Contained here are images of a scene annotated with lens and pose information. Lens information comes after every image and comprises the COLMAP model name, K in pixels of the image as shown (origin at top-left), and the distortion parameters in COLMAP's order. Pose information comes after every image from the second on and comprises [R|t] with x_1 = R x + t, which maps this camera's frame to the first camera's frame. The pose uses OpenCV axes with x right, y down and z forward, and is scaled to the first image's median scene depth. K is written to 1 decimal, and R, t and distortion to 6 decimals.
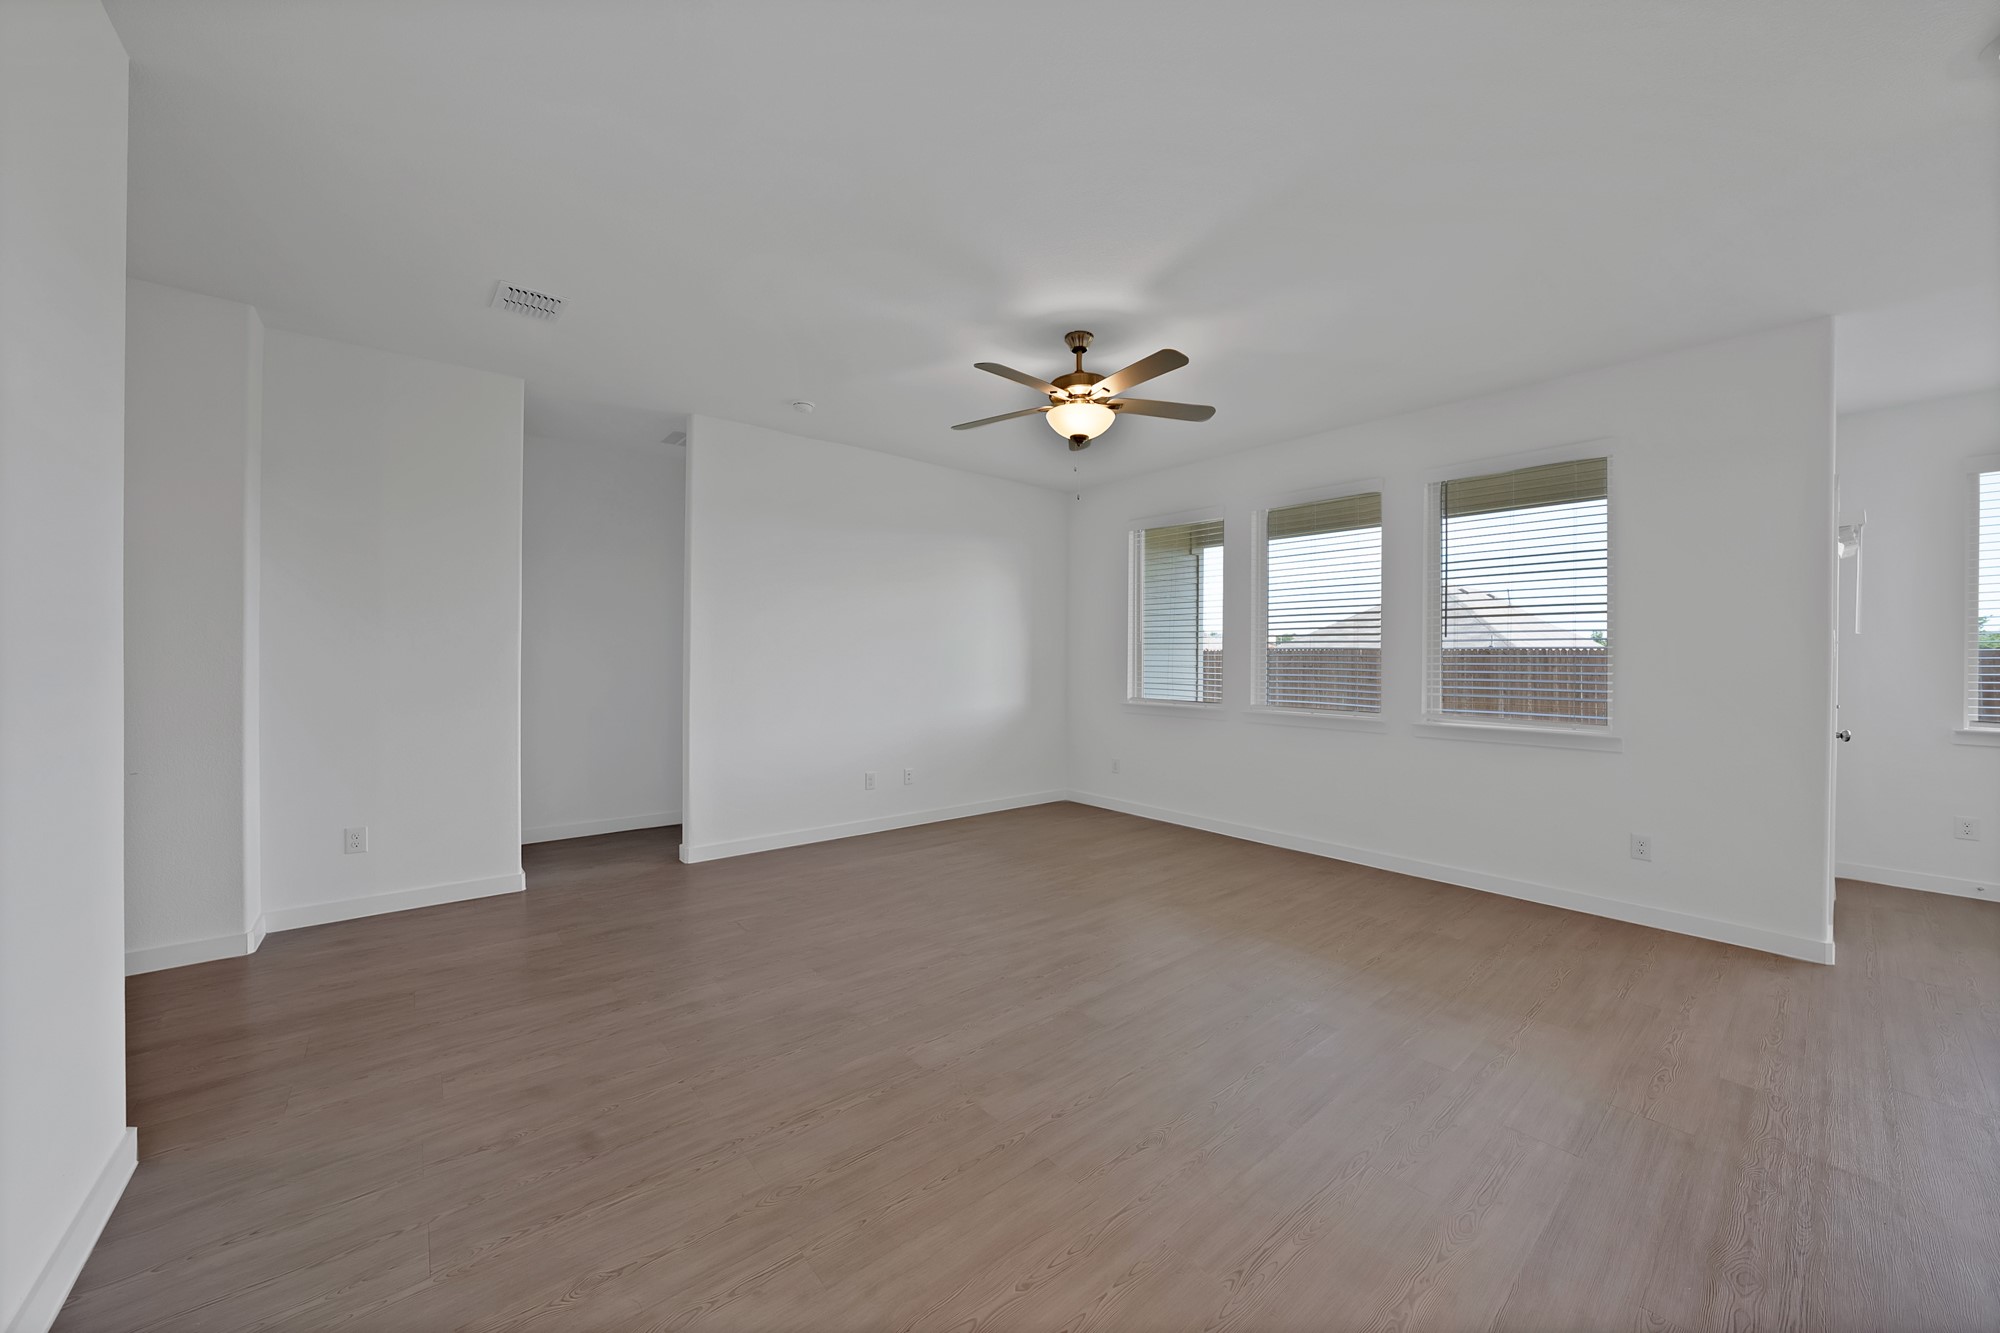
lens RADIAL K [[722.6, 0, 995.5], [0, 722.6, 659.1], [0, 0, 1]] dist [-0.030262, 0.007570]
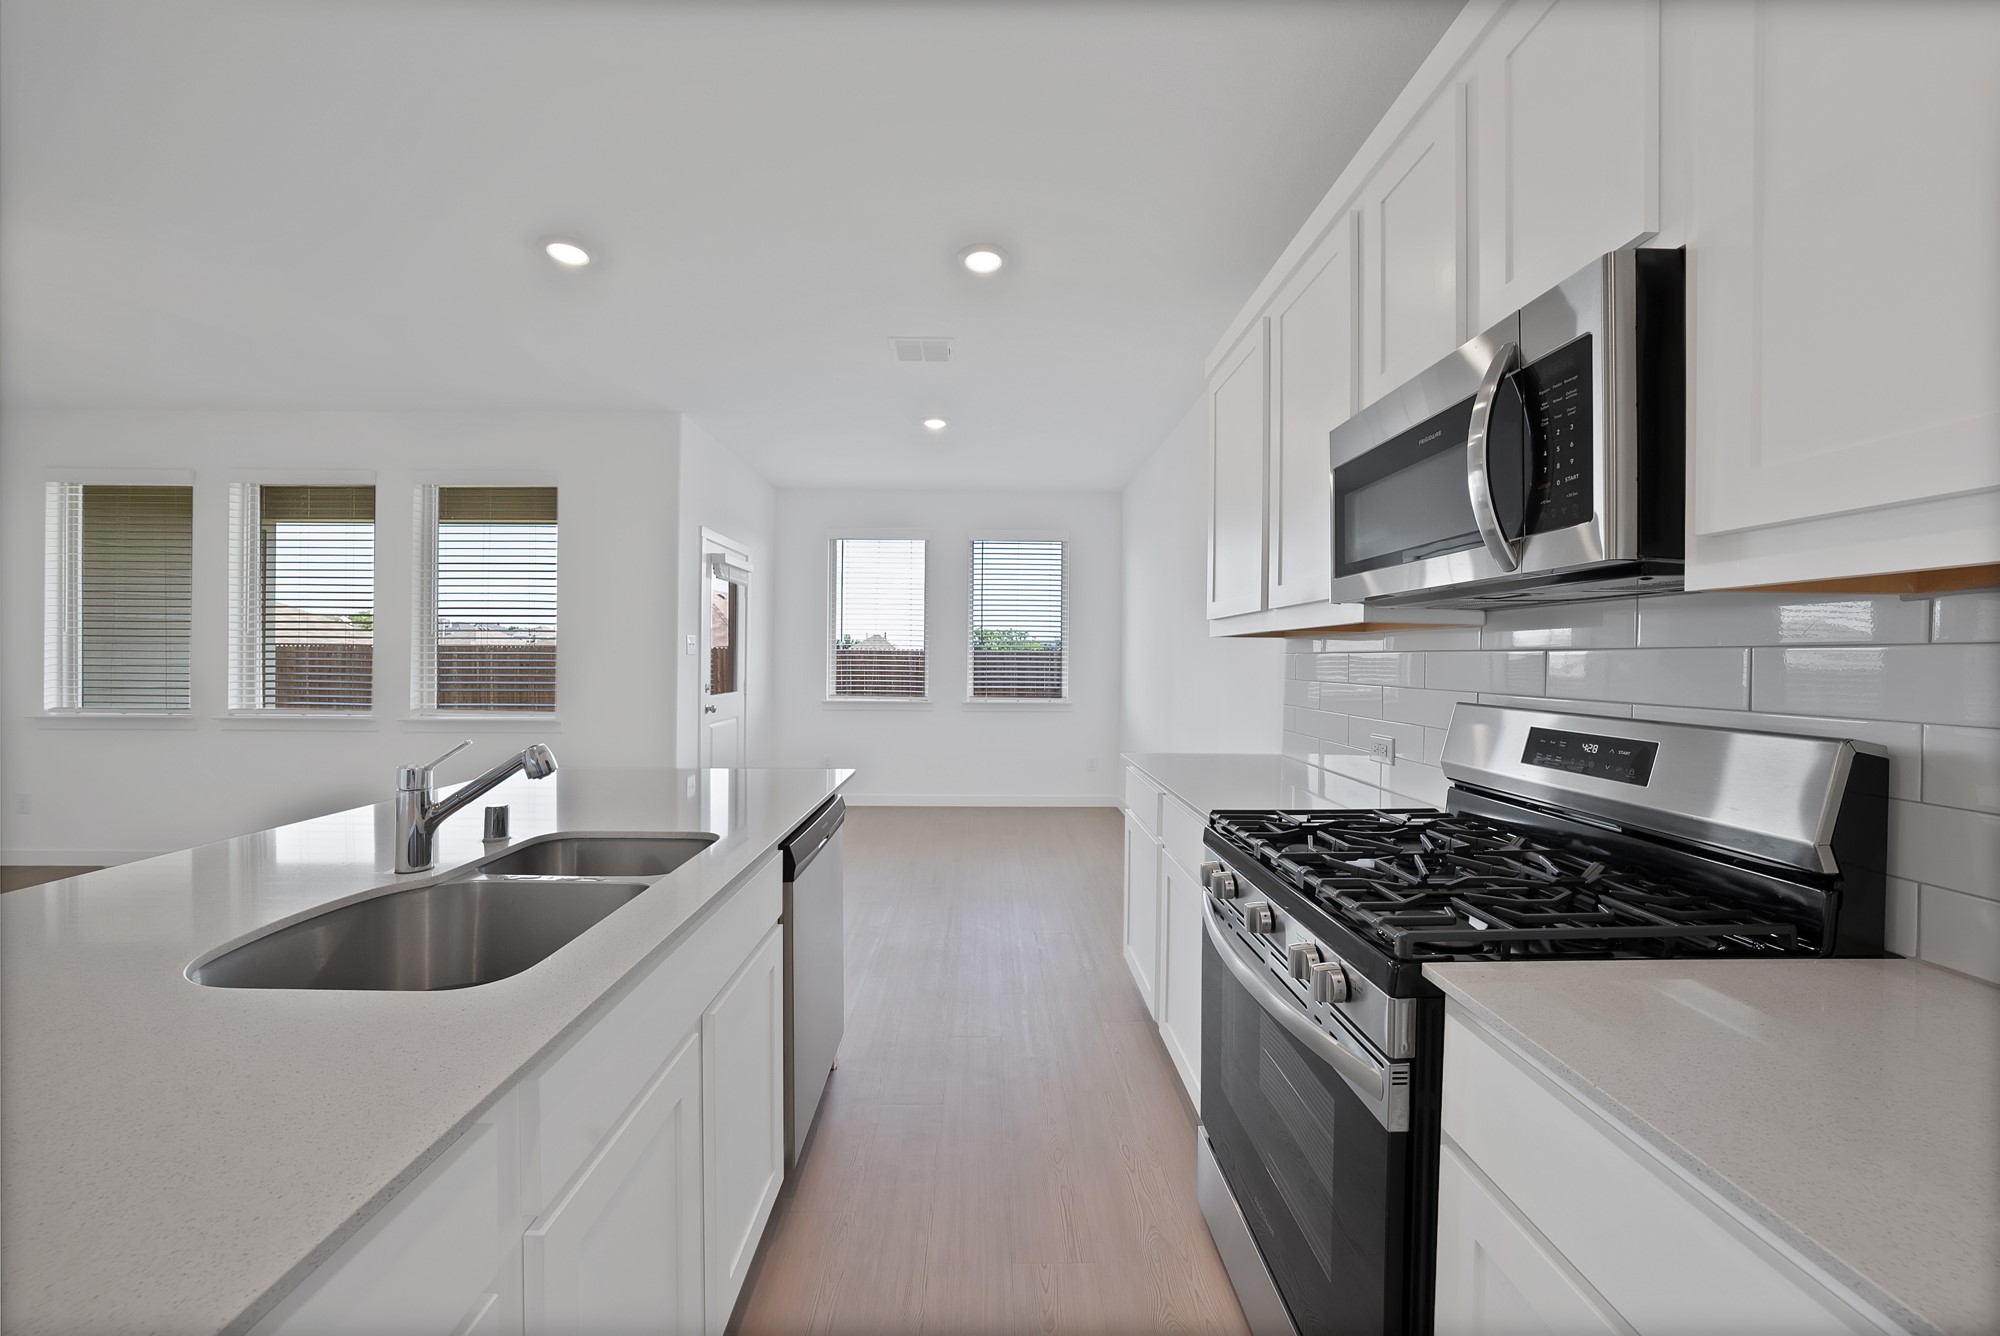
lens RADIAL K [[722.6, 0, 995.5], [0, 722.6, 660.6], [0, 0, 1]] dist [-0.030262, 0.007570]
pose [[0.631190, -0.005122, 0.775611, 0.355957], [0.003220, 0.999987, 0.003983, 0.006127], [-0.775621, -0.000016, 0.631198, -0.310777]]
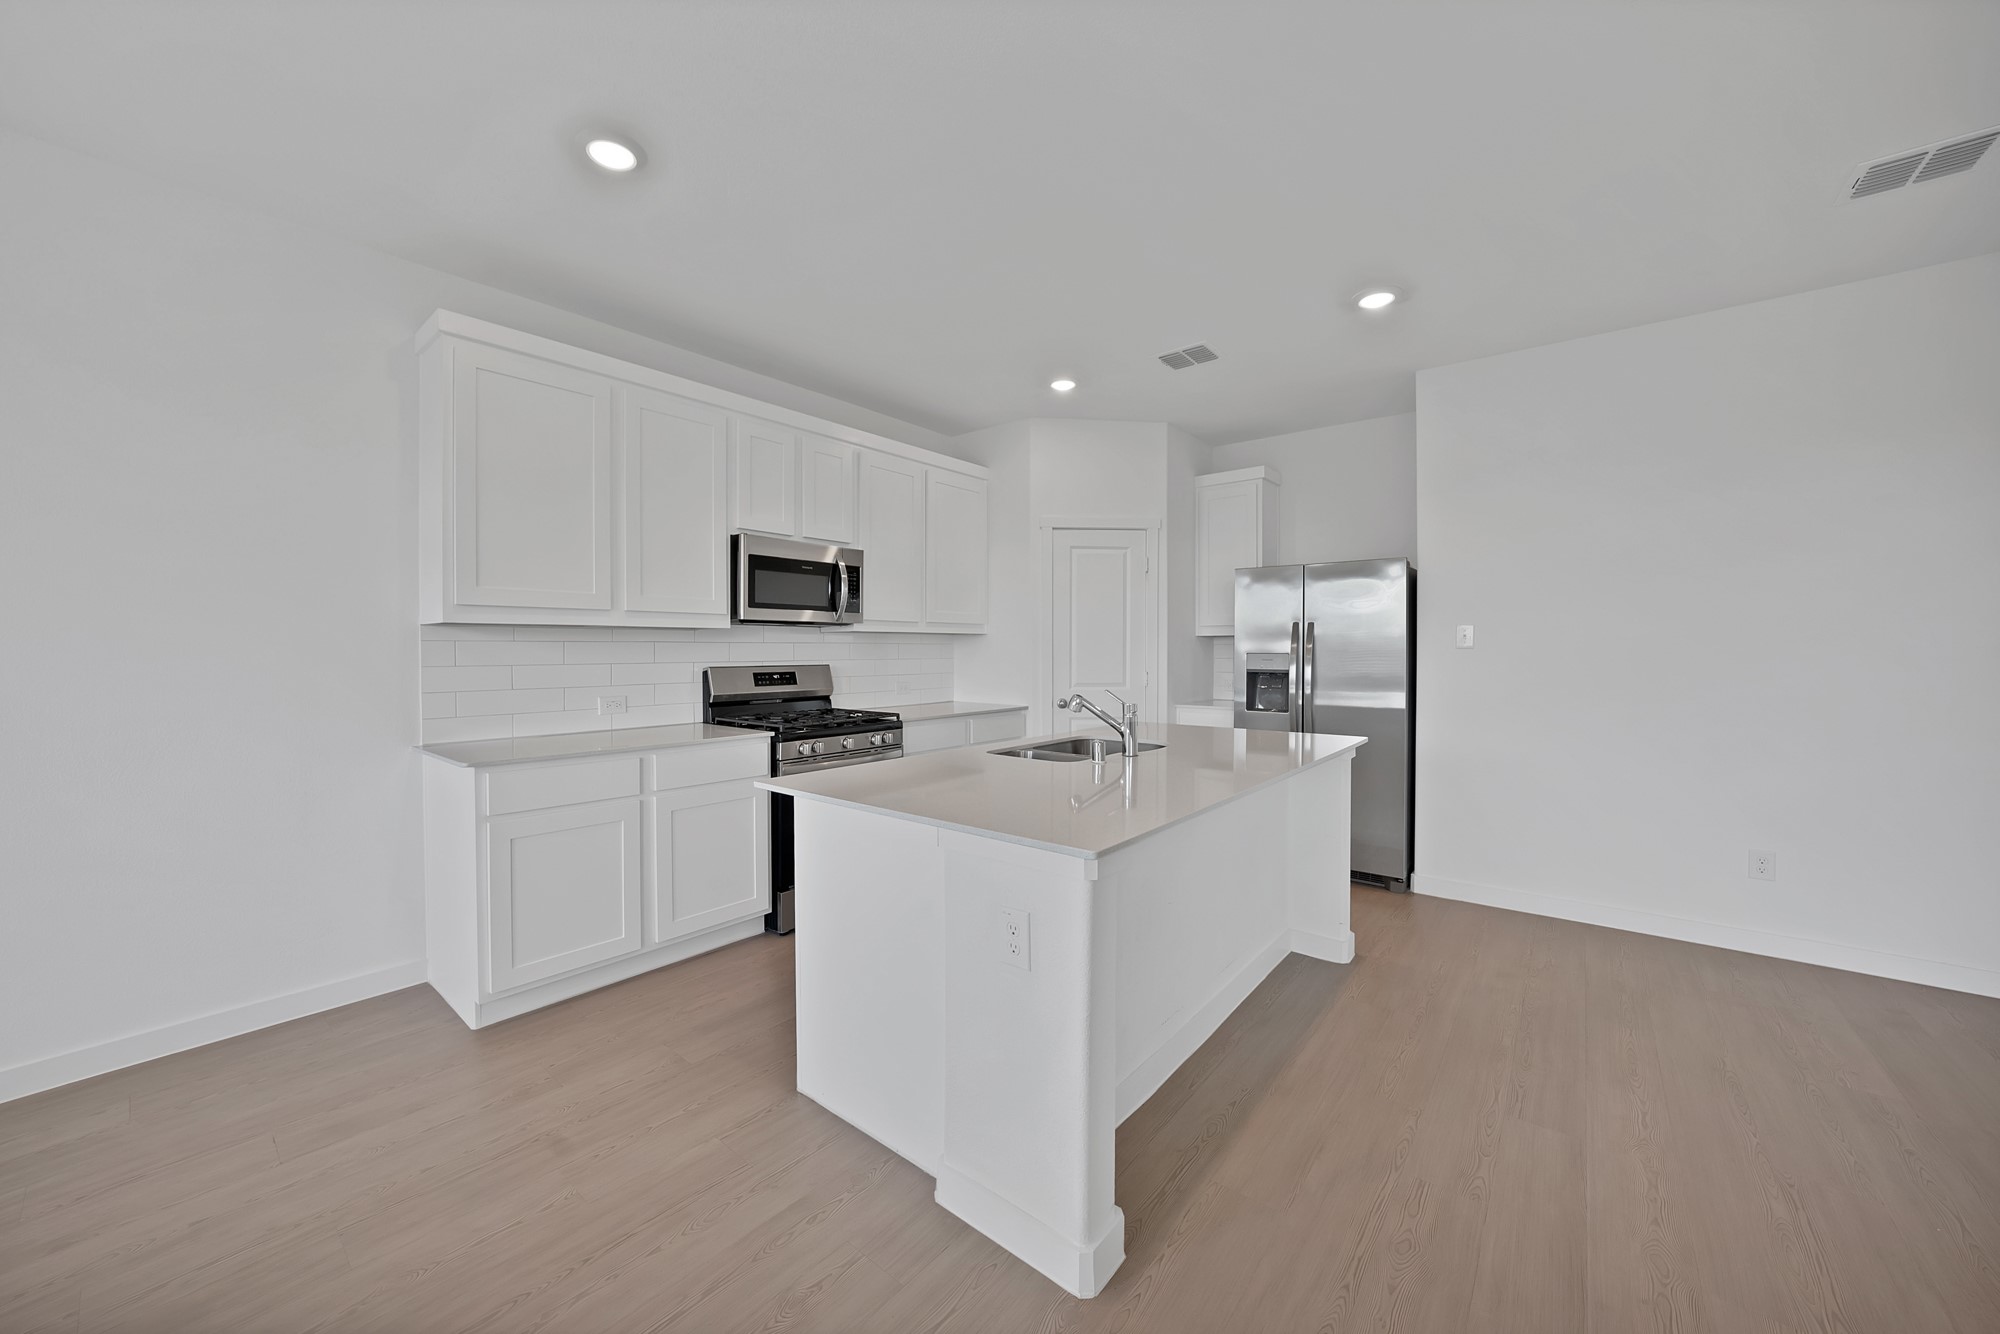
lens RADIAL K [[726.8, 0, 972.5], [0, 726.8, 660.4], [0, 0, 1]] dist [-0.025936, 0.000060]
pose [[-0.983765, -0.004276, -0.179411, 0.703007], [-0.008655, 0.999683, 0.023630, 0.000761], [0.179253, 0.024799, -0.983490, 0.698453]]
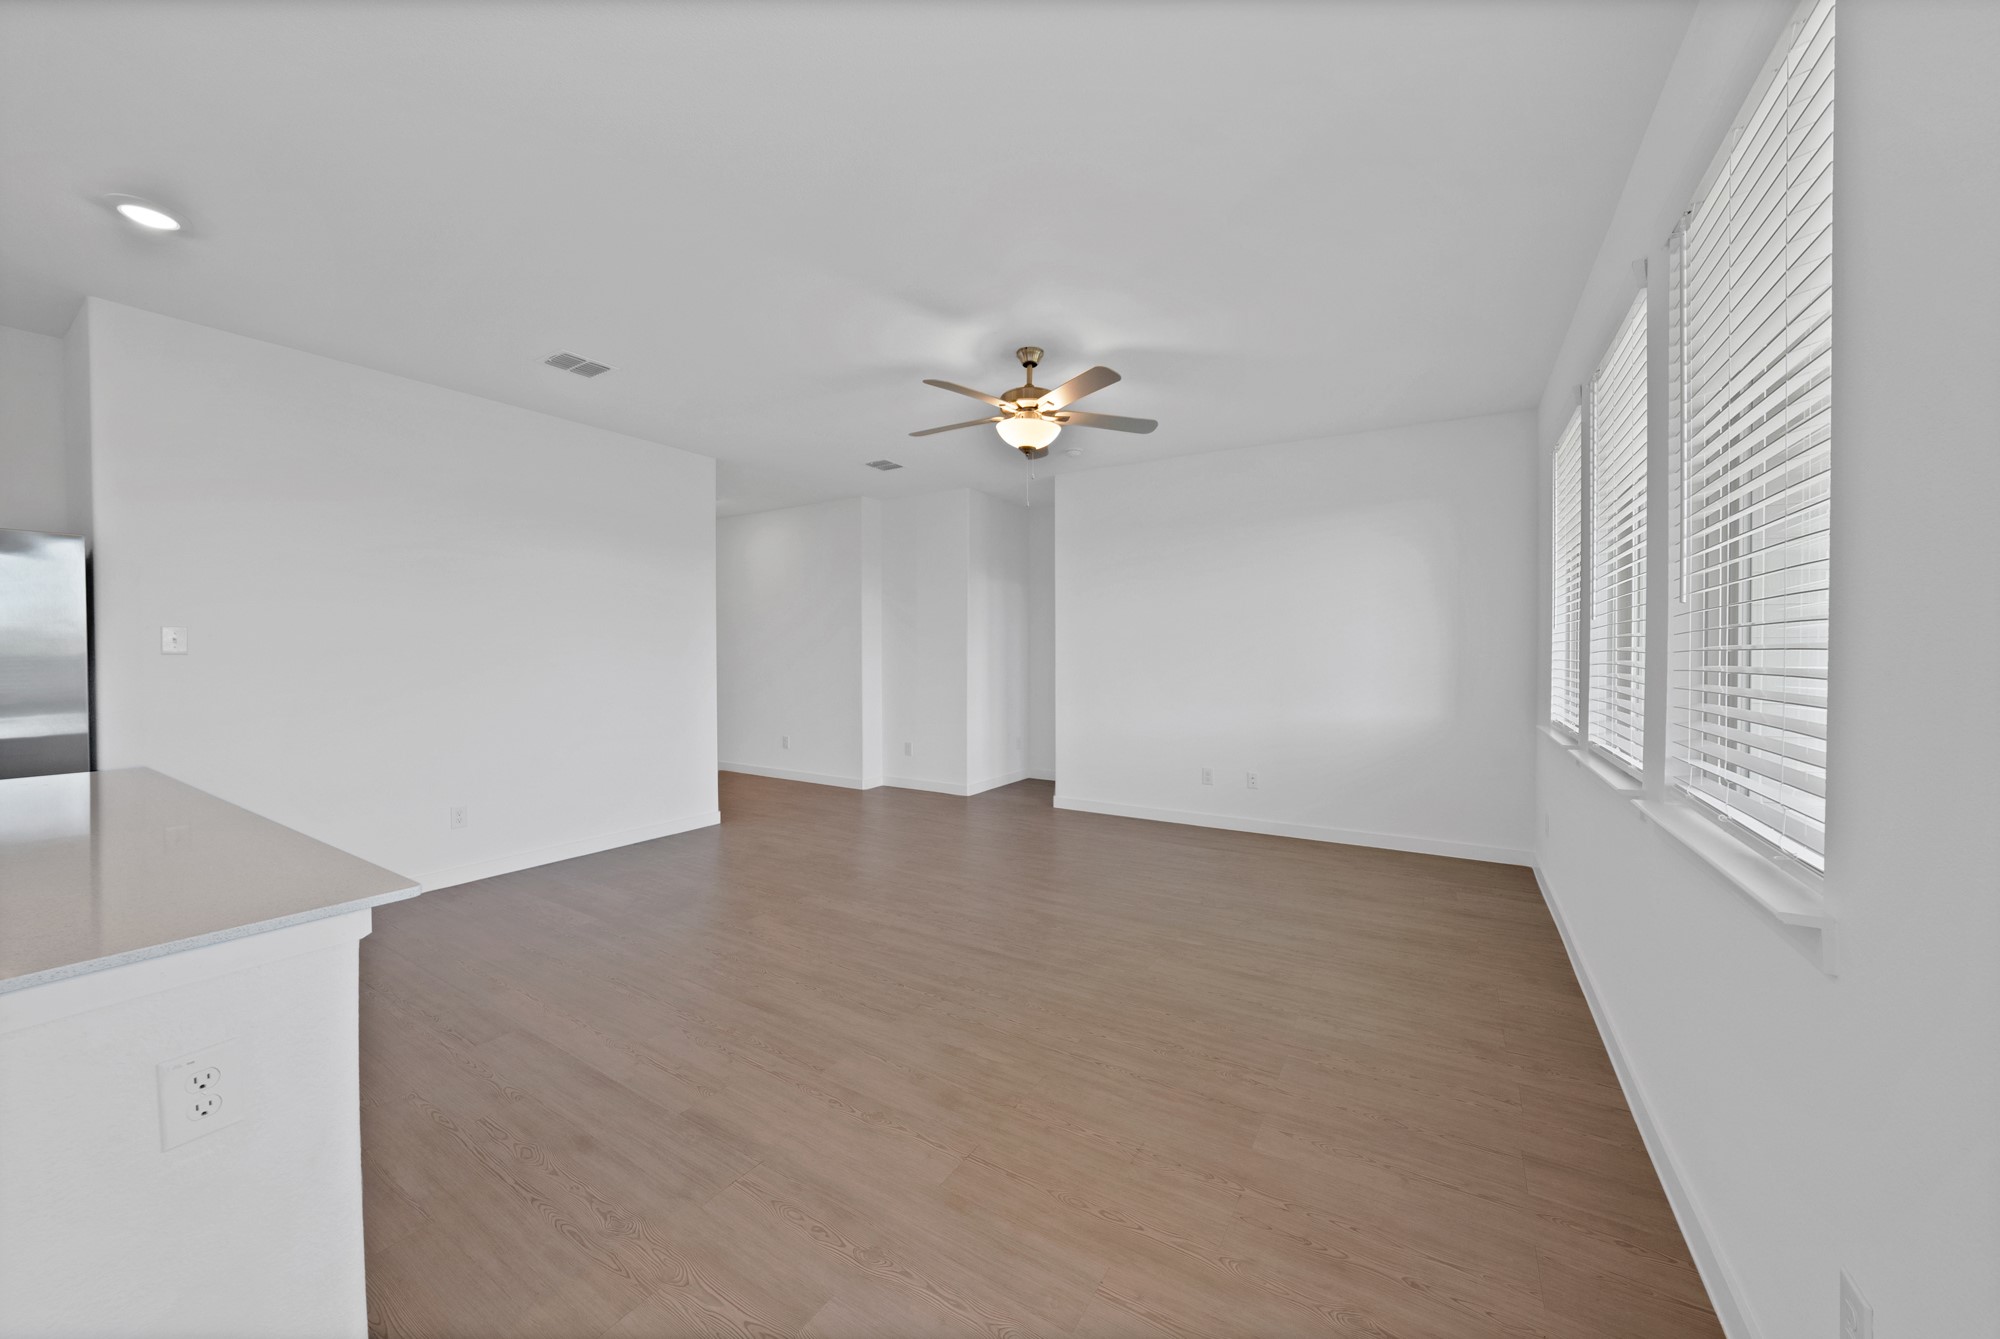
lens RADIAL K [[722.6, 0, 995.5], [0, 722.6, 662.1], [0, 0, 1]] dist [-0.030262, 0.007570]
pose [[0.316018, 0.006923, -0.948728, 0.931410], [-0.004241, 0.999974, 0.005885, 0.002366], [0.948744, 0.002164, 0.316039, 0.516500]]
